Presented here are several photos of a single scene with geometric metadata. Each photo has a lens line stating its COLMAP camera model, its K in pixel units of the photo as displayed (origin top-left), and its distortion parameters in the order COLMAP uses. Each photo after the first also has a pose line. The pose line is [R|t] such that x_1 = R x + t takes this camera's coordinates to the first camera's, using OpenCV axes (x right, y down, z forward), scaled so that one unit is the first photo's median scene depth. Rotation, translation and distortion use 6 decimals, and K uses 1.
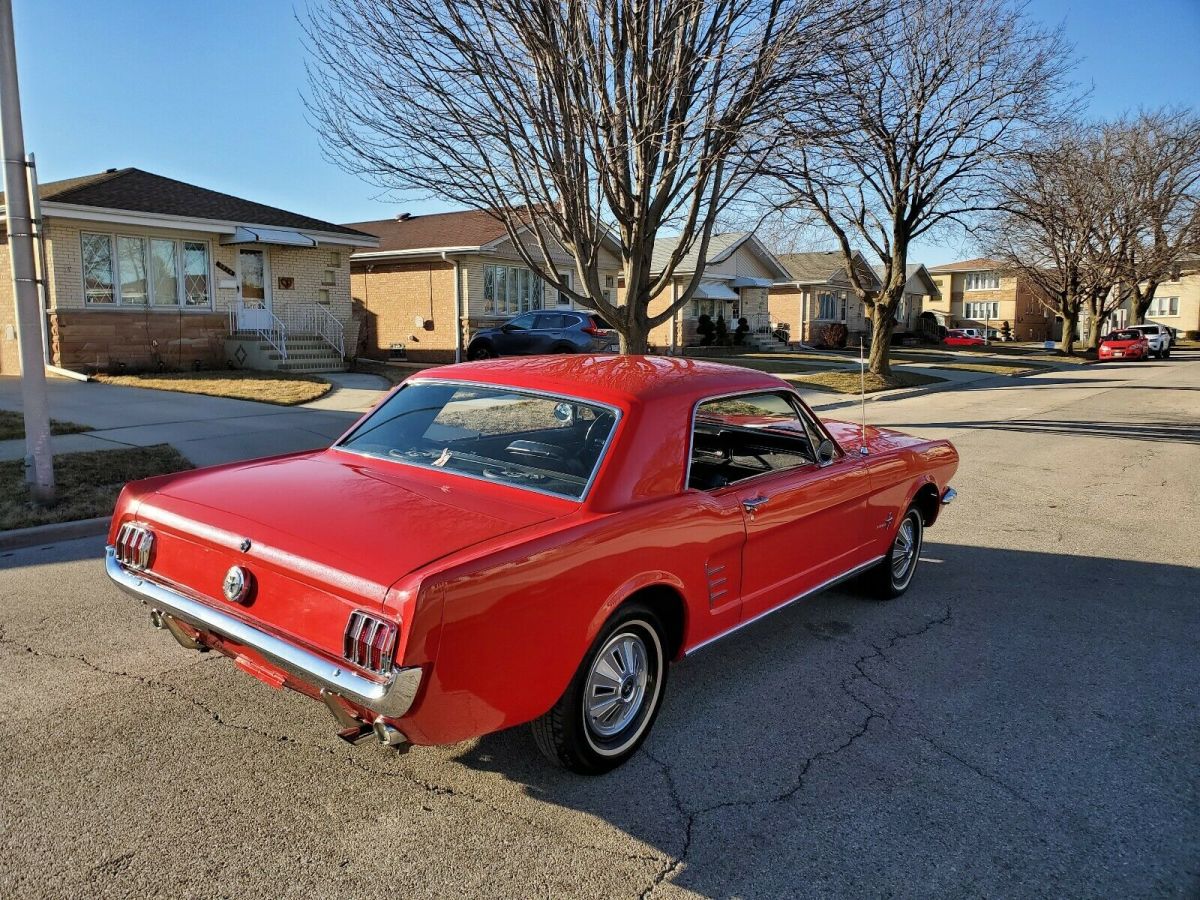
lens RADIAL K [[898.7, 0, 592.0], [0, 898.7, 468.1], [0, 0, 1]] dist [-0.003601, 0.004445]
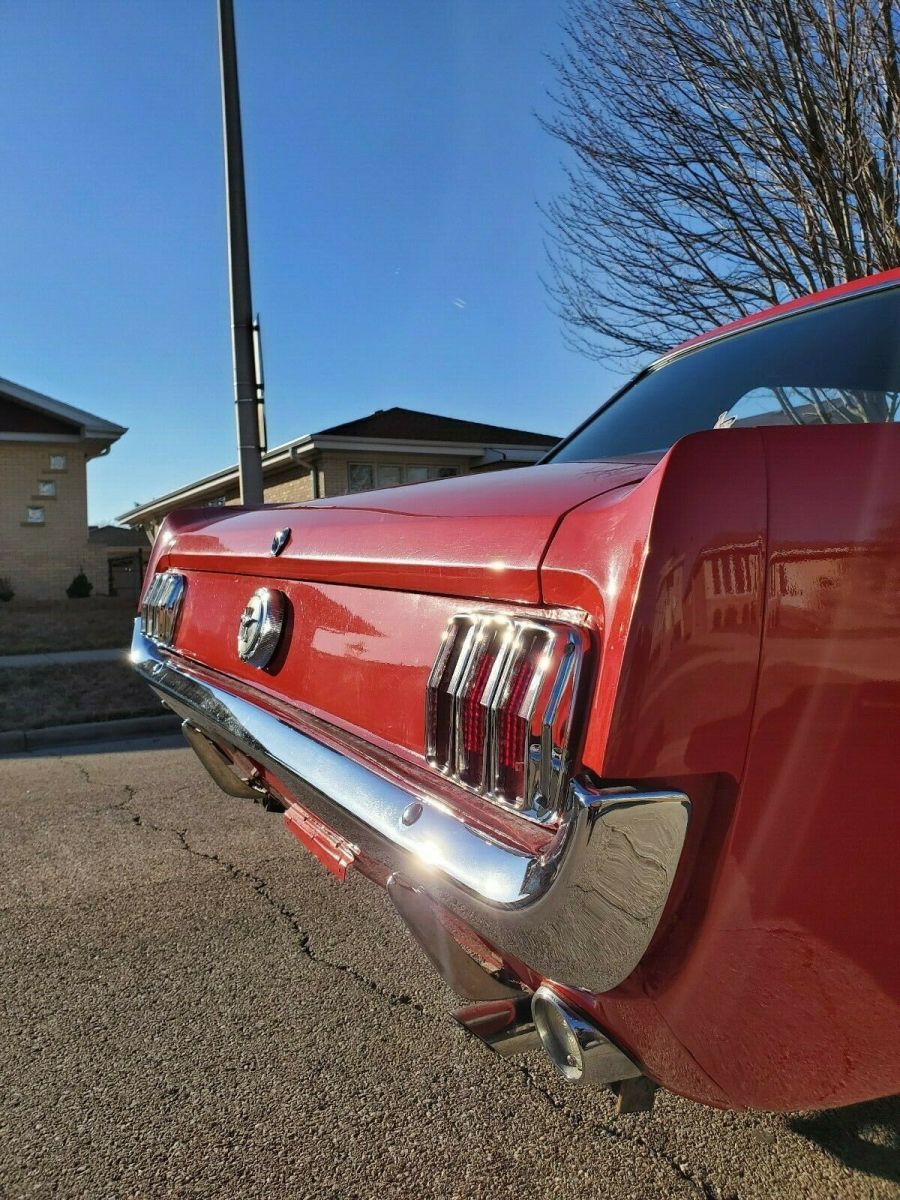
lens RADIAL K [[898.7, 0, 450.0], [0, 898.7, 600.0], [0, 0, 1]] dist [-0.003601, 0.004445]
pose [[0.907316, -0.043109, -0.418234, -0.019381], [-0.012167, 0.991621, -0.128606, 0.027287], [0.420274, 0.121775, 0.899189, 0.100860]]
